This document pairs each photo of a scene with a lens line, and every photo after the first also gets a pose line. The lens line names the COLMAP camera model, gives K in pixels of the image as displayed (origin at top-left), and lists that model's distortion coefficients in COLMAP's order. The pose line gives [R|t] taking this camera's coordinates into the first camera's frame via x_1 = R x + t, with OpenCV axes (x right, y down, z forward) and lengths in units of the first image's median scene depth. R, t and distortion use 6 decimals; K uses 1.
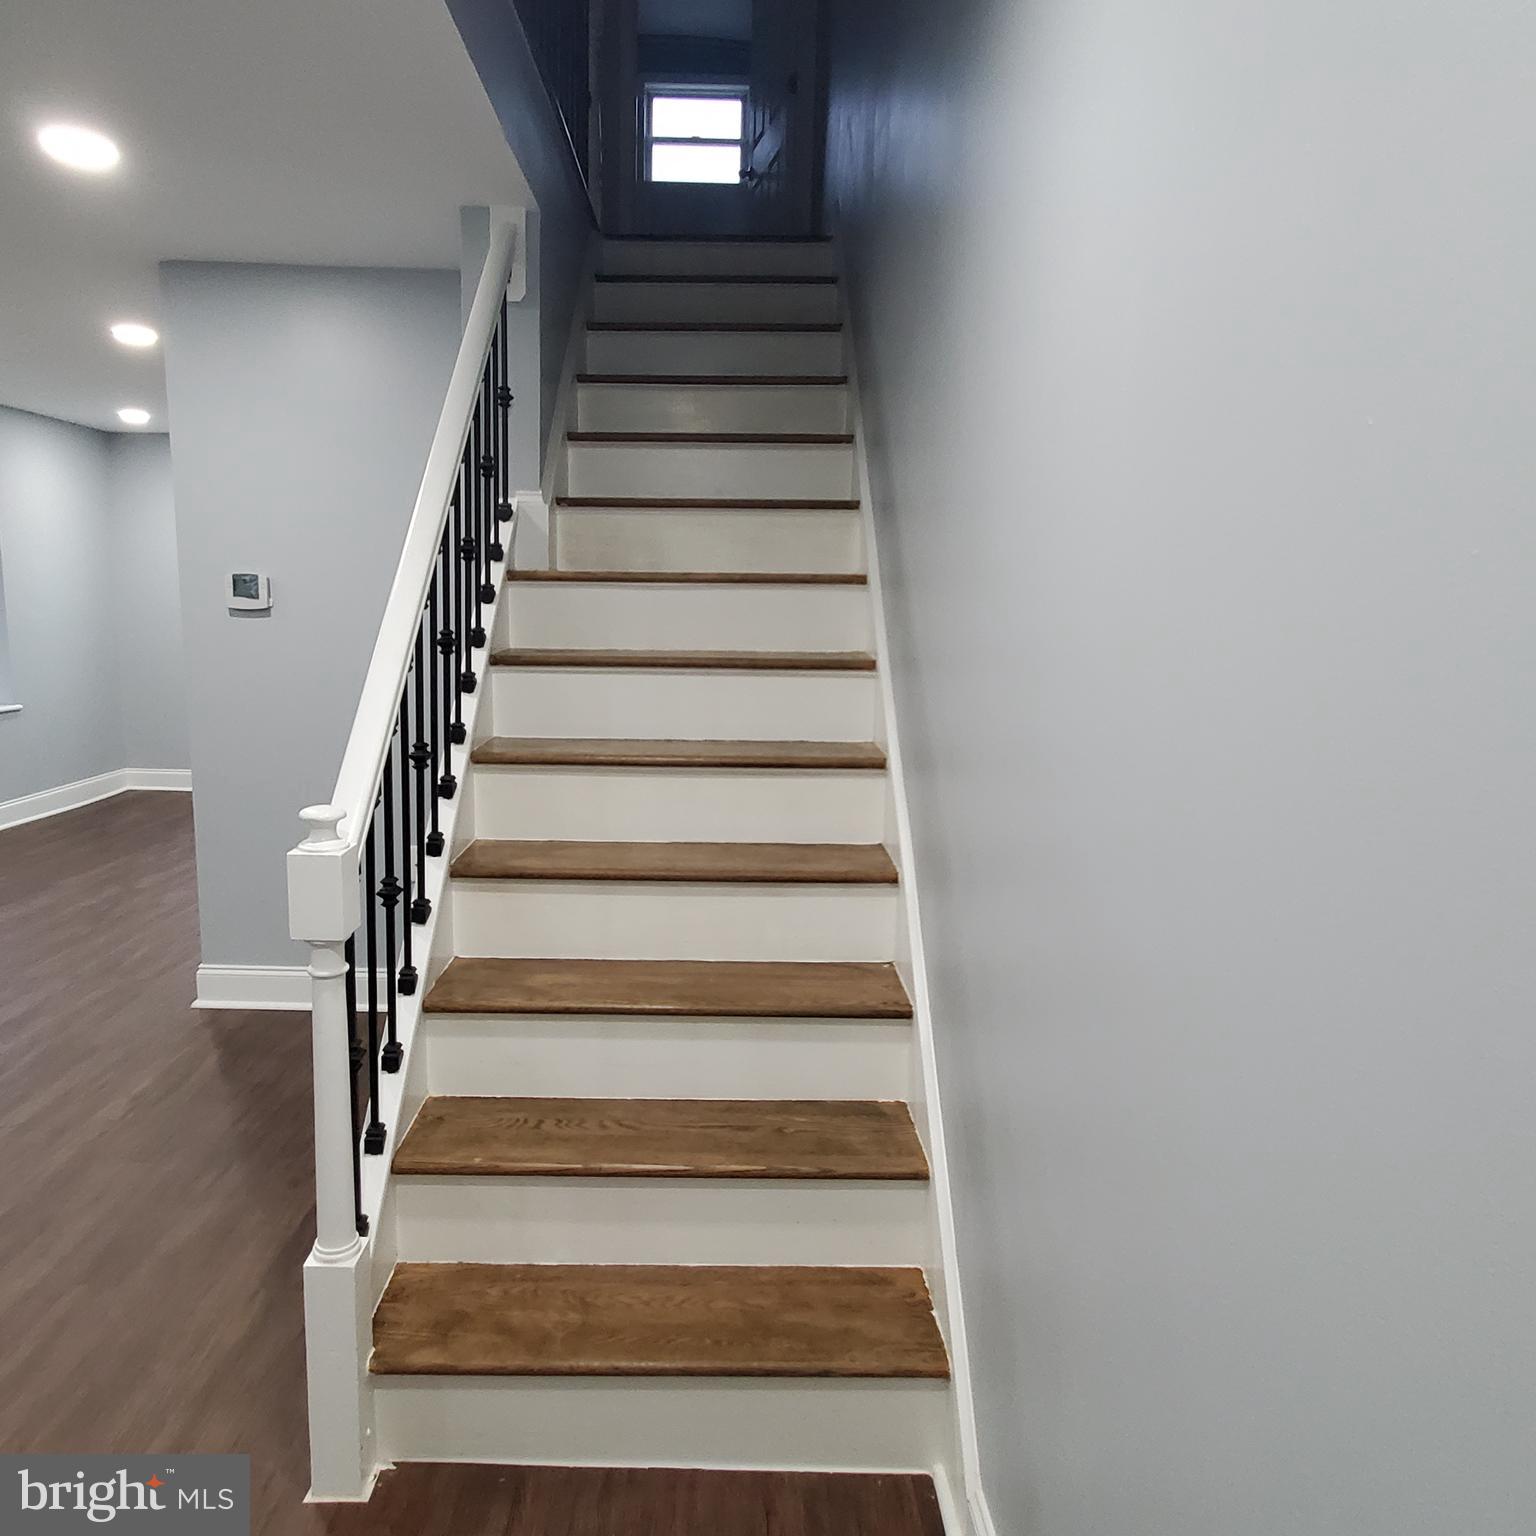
lens RADIAL K [[1109.3, 0, 722.1], [0, 1109.3, 761.8], [0, 0, 1]] dist [0.002150, -0.000807]
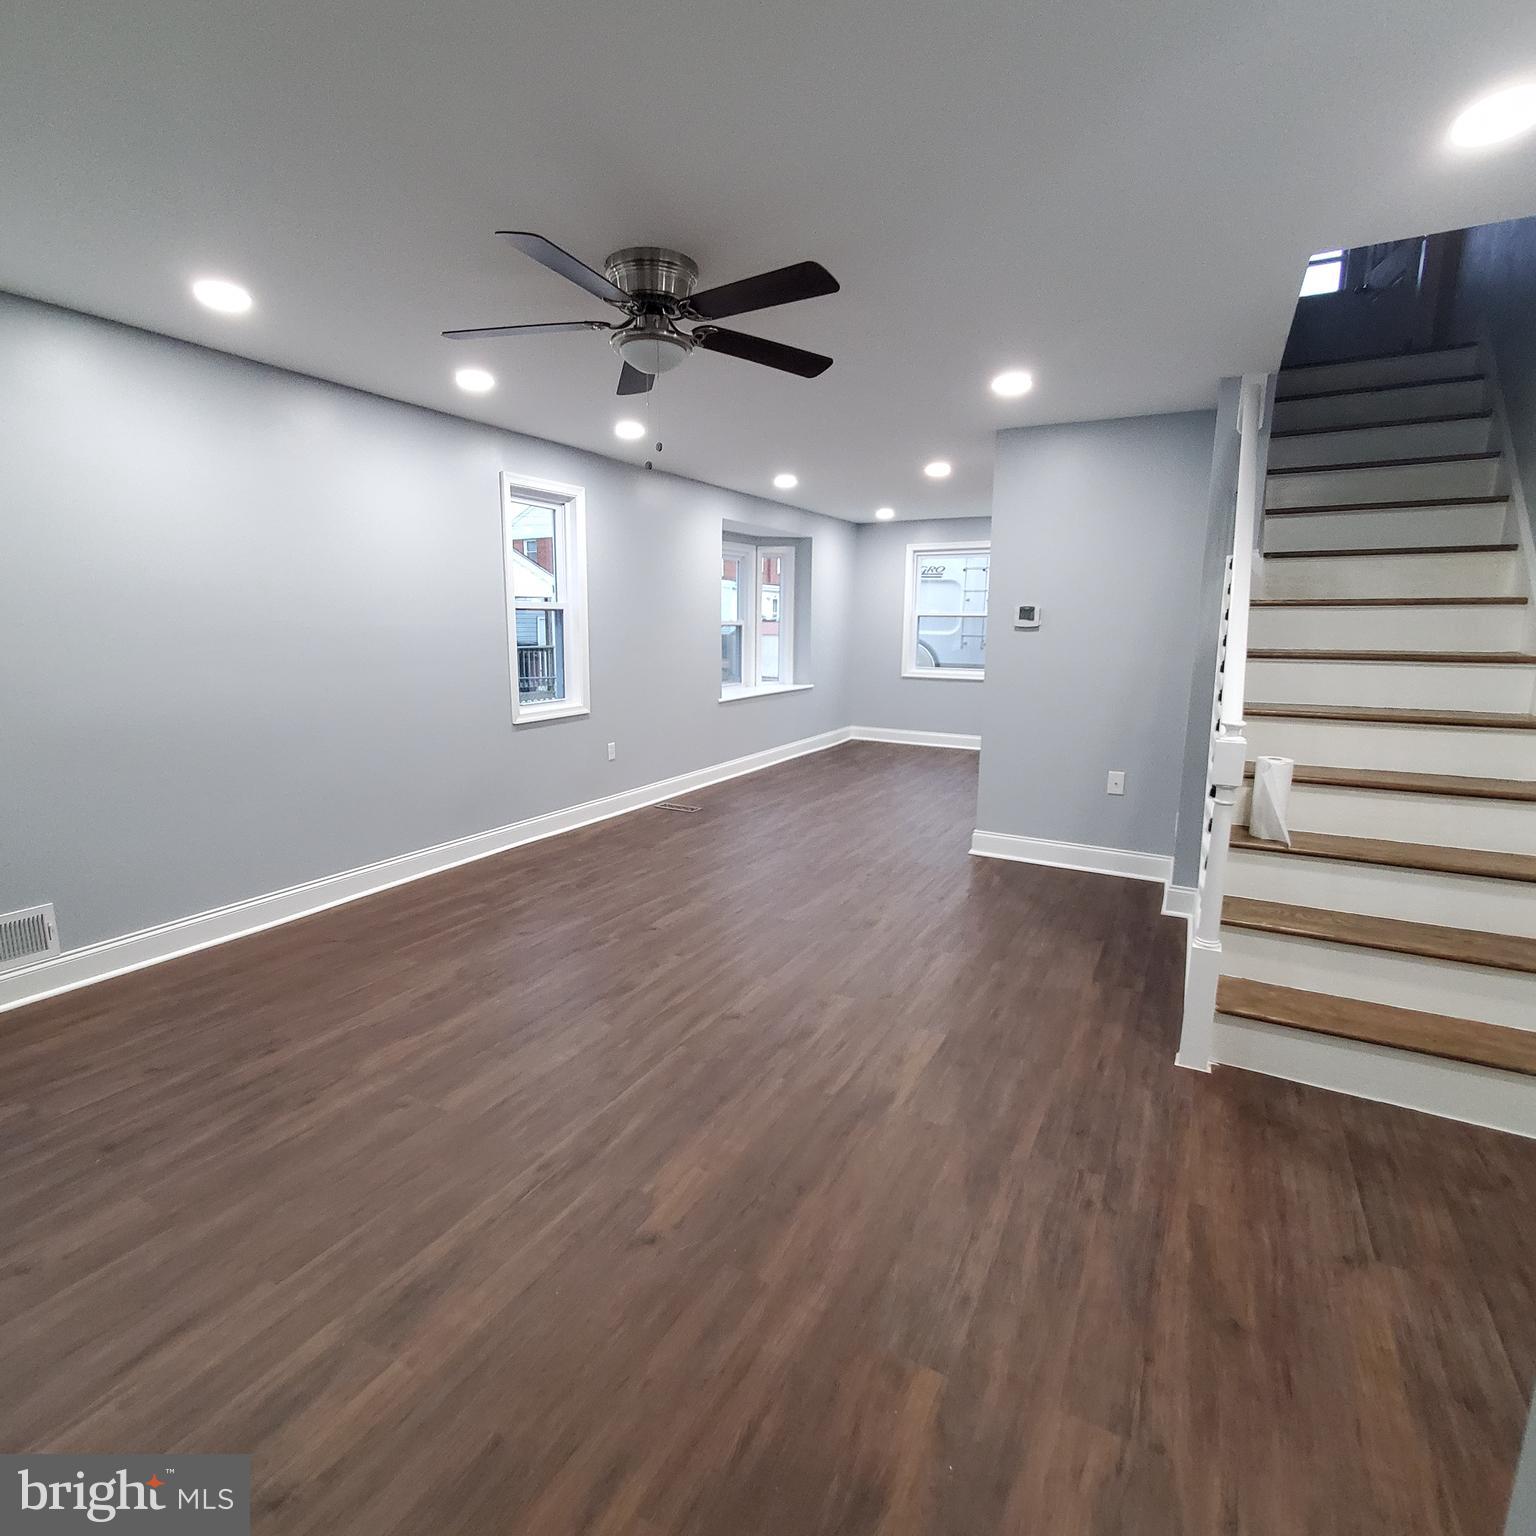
lens RADIAL K [[810.1, 0, 738.7], [0, 810.1, 762.8], [0, 0, 1]] dist [-0.001981, -0.002205]
pose [[0.870373, 0.071841, -0.487125, -0.203994], [-0.060227, 0.997403, 0.039487, 0.055782], [0.488696, -0.005030, 0.872439, -0.350071]]
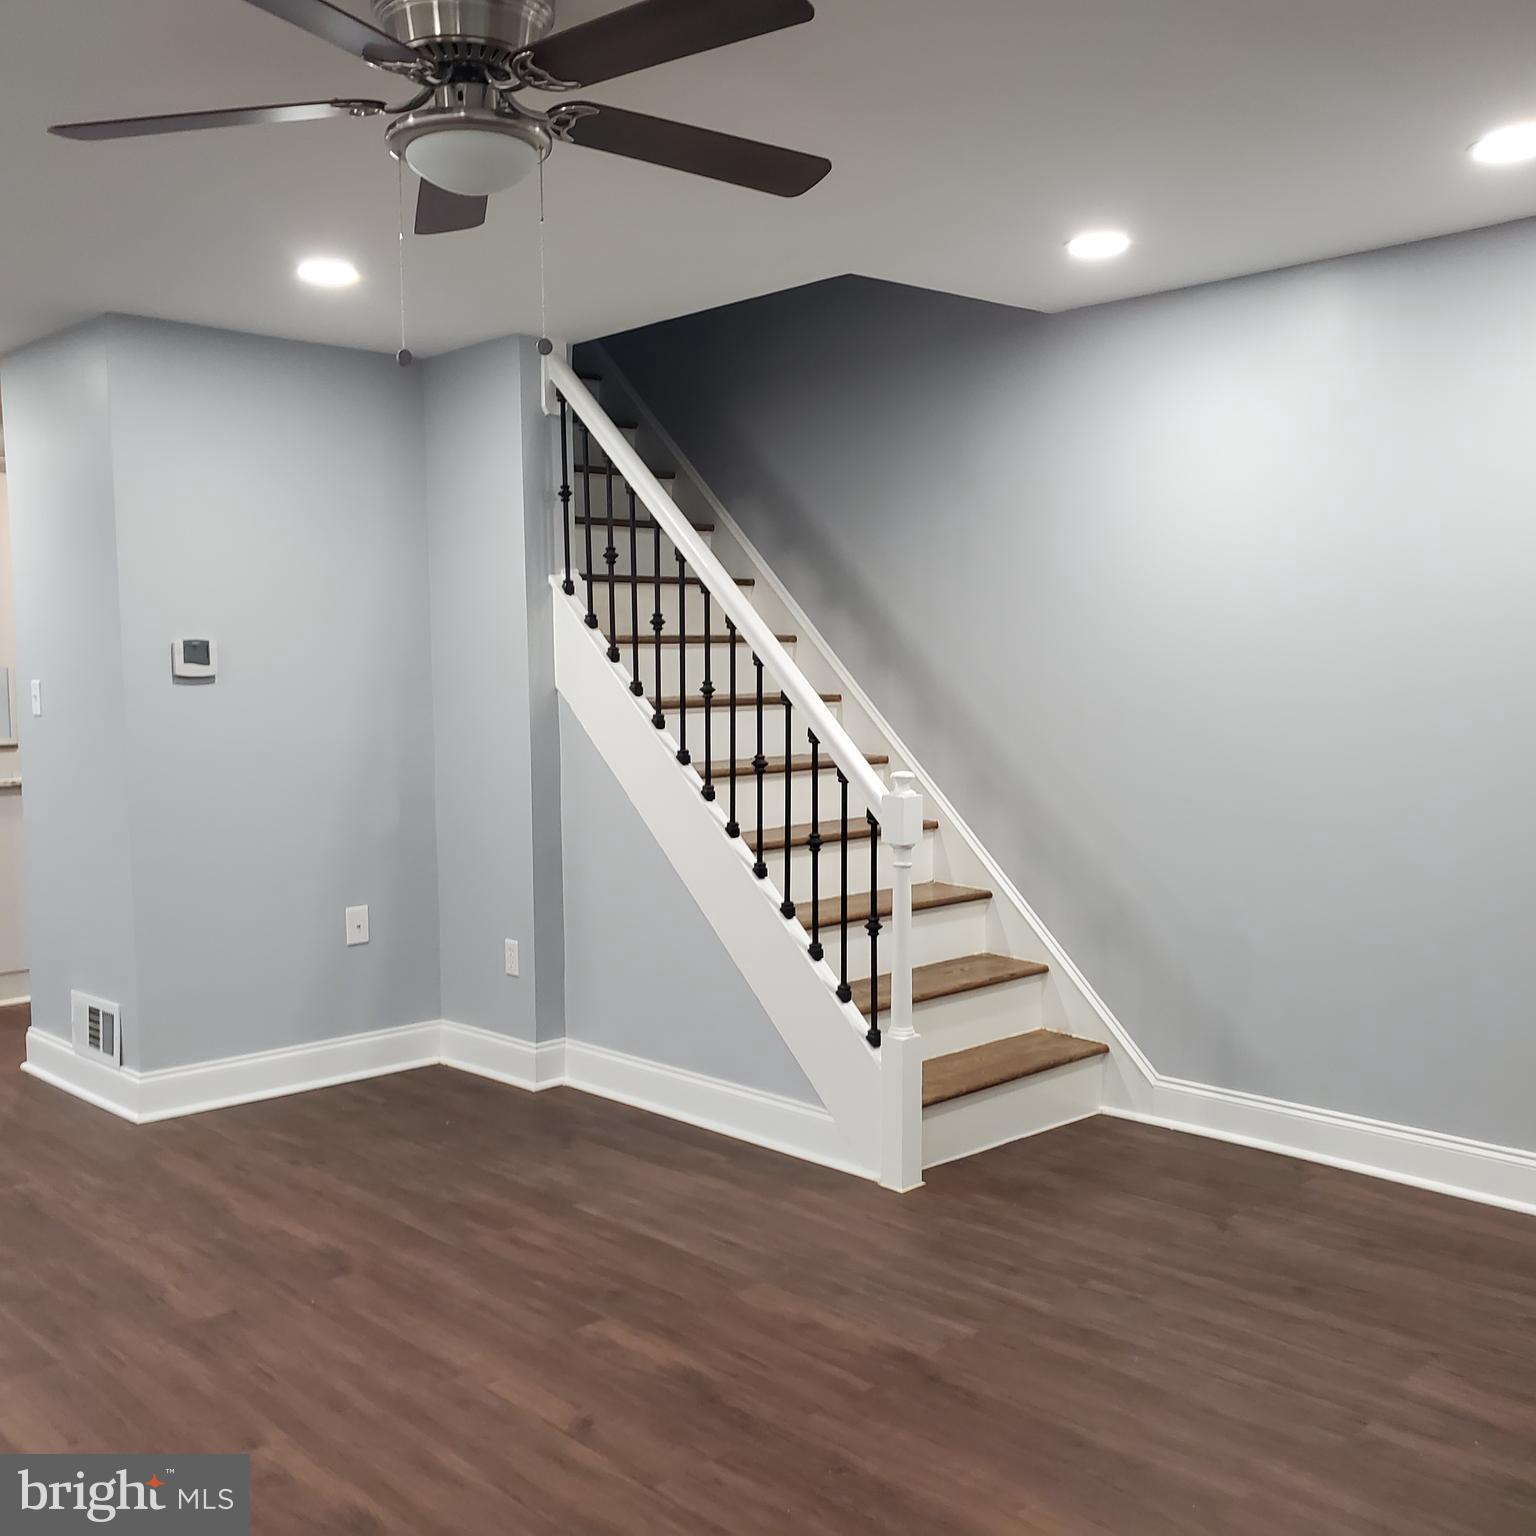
lens RADIAL K [[1583.9, 0, 768.0], [0, 1583.9, 768.0], [0, 0, 1]] dist [0.126642, -0.286010]
pose [[0.723802, -0.071106, 0.686334, -1.109834], [0.119194, 0.992608, -0.022864, 0.032789], [-0.679634, 0.098356, 0.726927, -0.350491]]
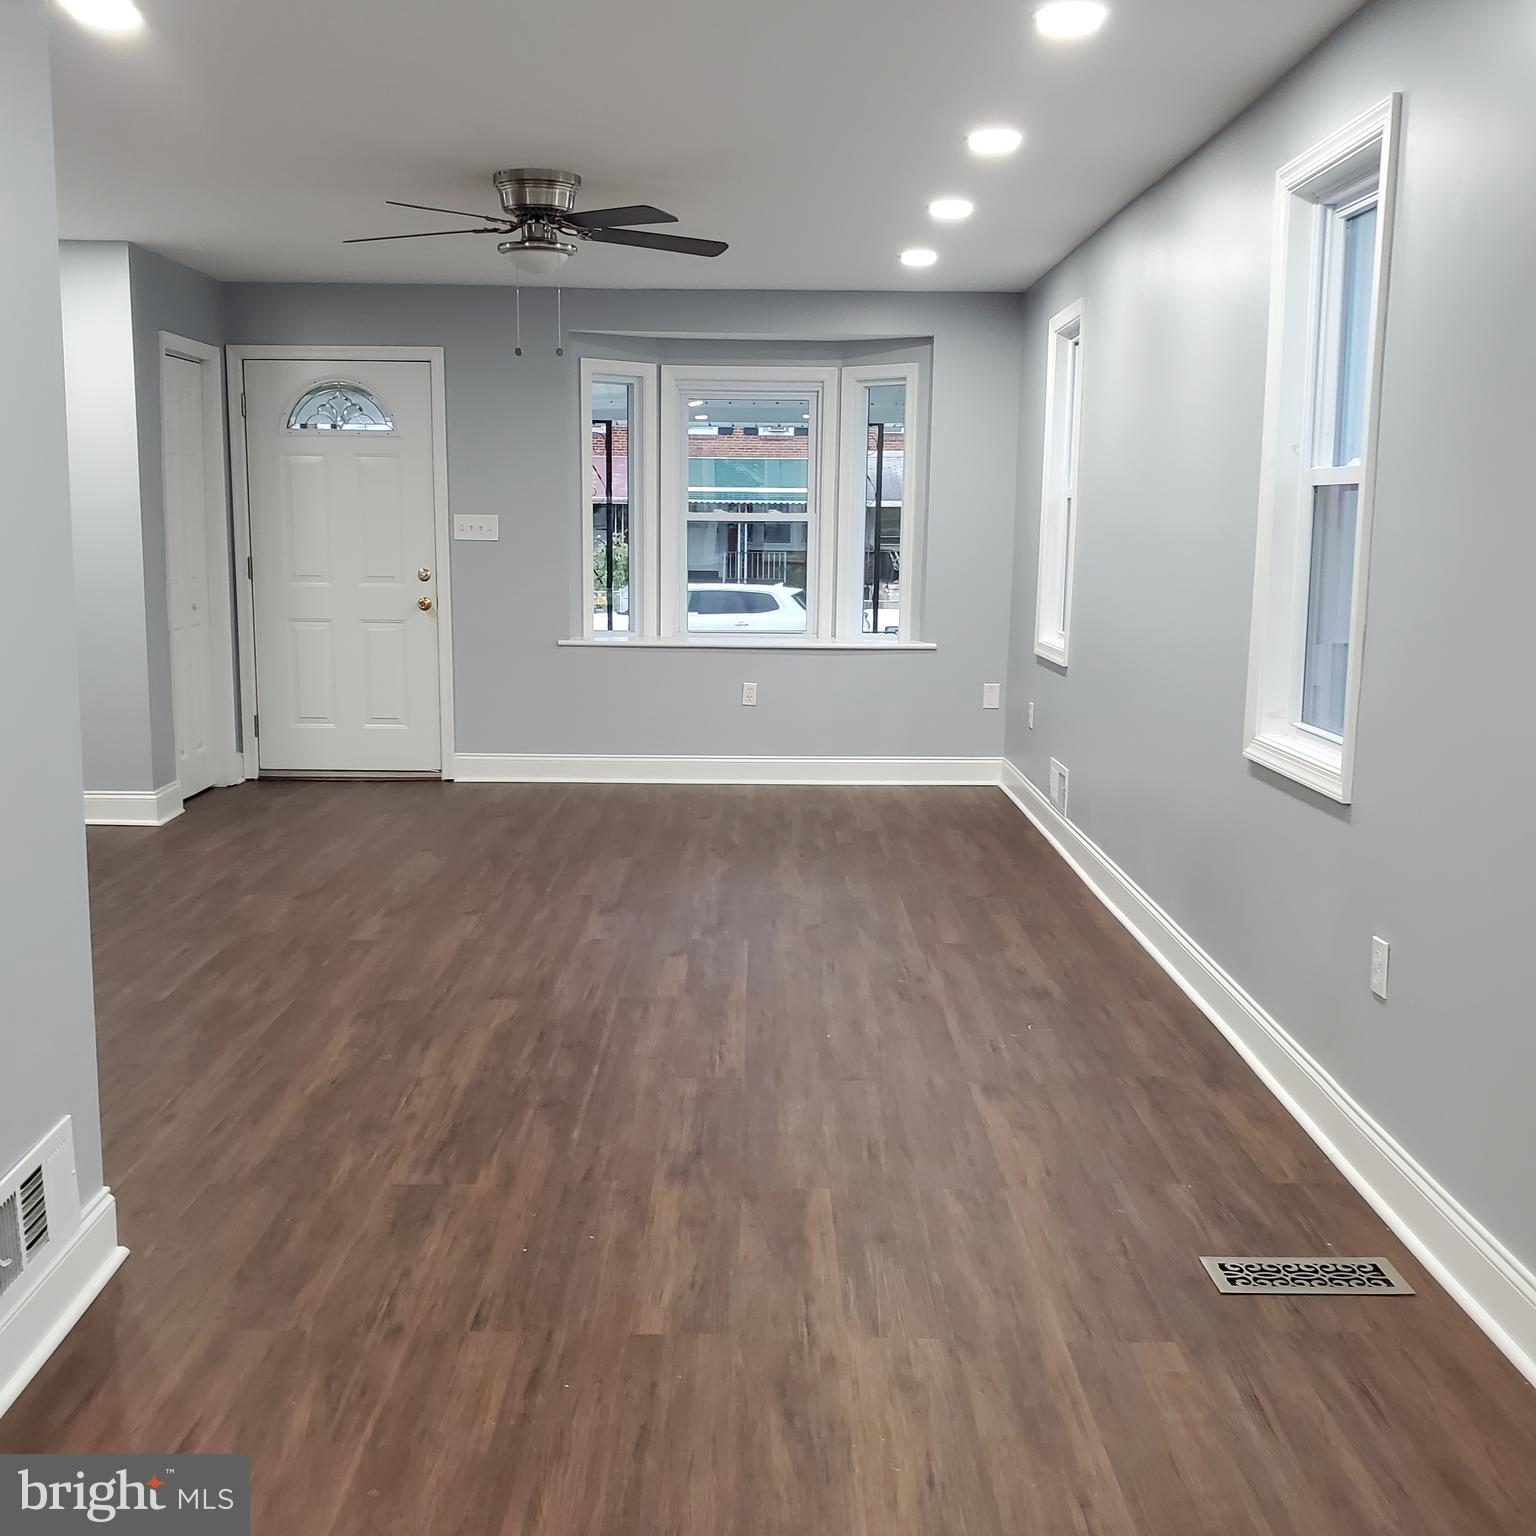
lens RADIAL K [[1575.8, 0, 761.9], [0, 1575.8, 765.7], [0, 0, 1]] dist [0.191311, -0.612968]
pose [[-0.999568, -0.025803, -0.014057, -0.878709], [-0.028812, 0.954555, 0.296640, -0.281463], [0.005764, 0.296917, -0.954886, 1.911106]]
